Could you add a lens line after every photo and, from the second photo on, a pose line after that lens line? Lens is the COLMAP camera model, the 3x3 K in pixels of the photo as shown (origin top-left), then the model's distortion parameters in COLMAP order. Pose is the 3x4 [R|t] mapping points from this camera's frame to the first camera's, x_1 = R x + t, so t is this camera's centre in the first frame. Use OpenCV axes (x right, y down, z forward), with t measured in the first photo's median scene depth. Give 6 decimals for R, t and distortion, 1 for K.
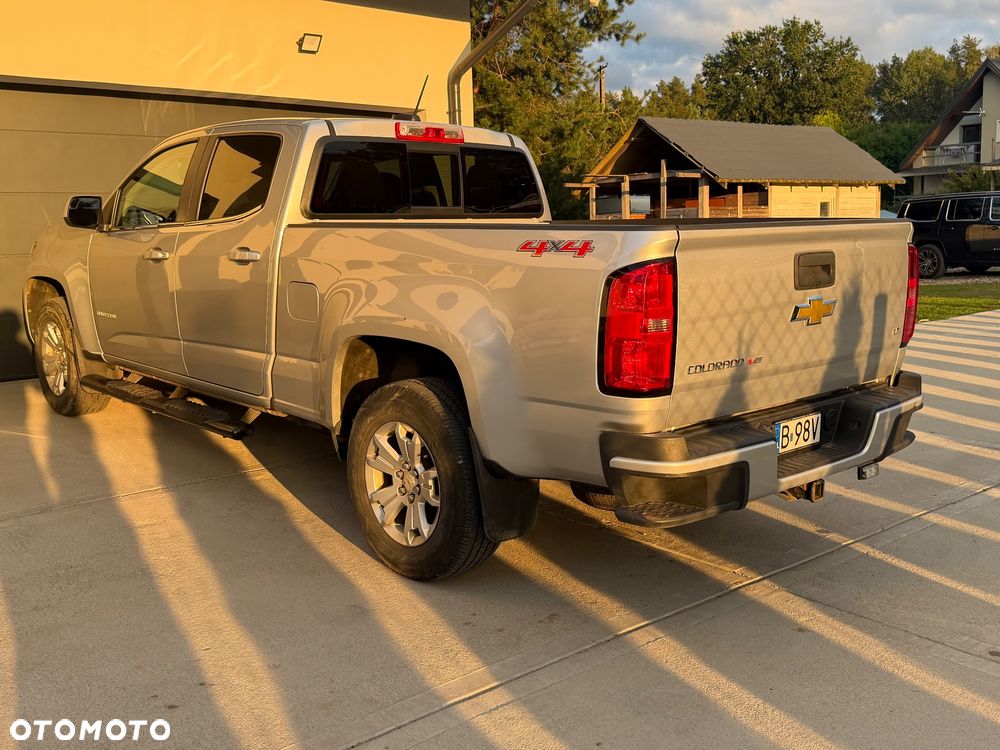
lens RADIAL K [[967.9, 0, 500.0], [0, 967.9, 375.0], [0, 0, 1]] dist [0.165305, -0.343344]
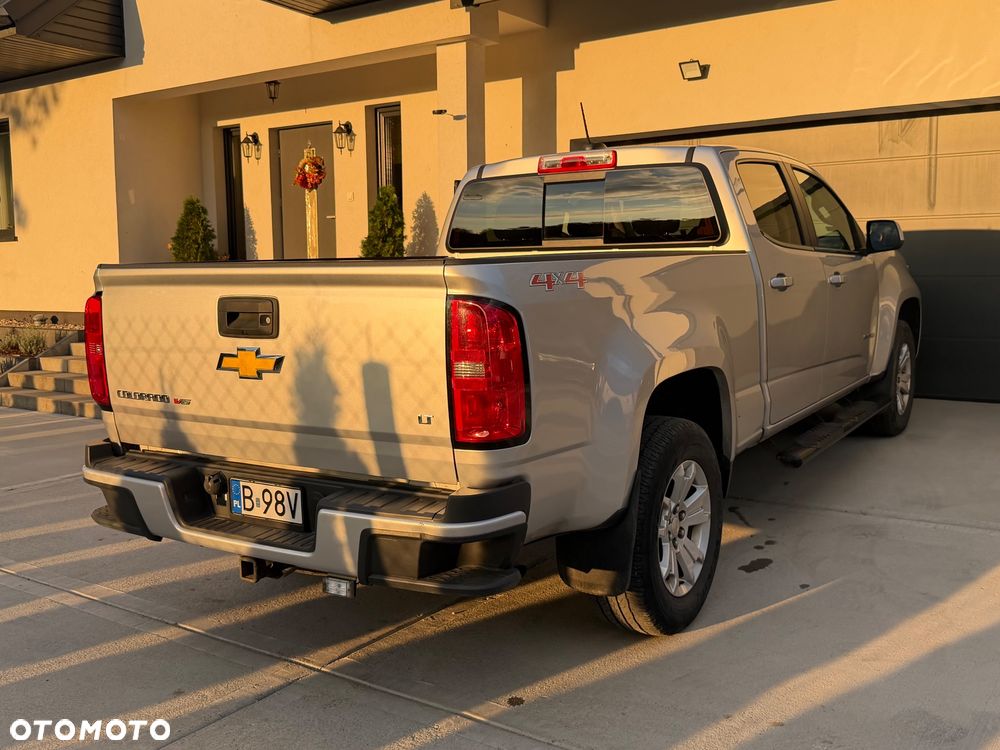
lens RADIAL K [[967.9, 0, 500.0], [0, 967.9, 375.0], [0, 0, 1]] dist [0.165305, -0.343344]
pose [[0.250312, 0.121537, -0.960506, 1.203183], [-0.135657, 0.986705, 0.089500, -0.162004], [0.958614, 0.107896, 0.263471, 0.970935]]
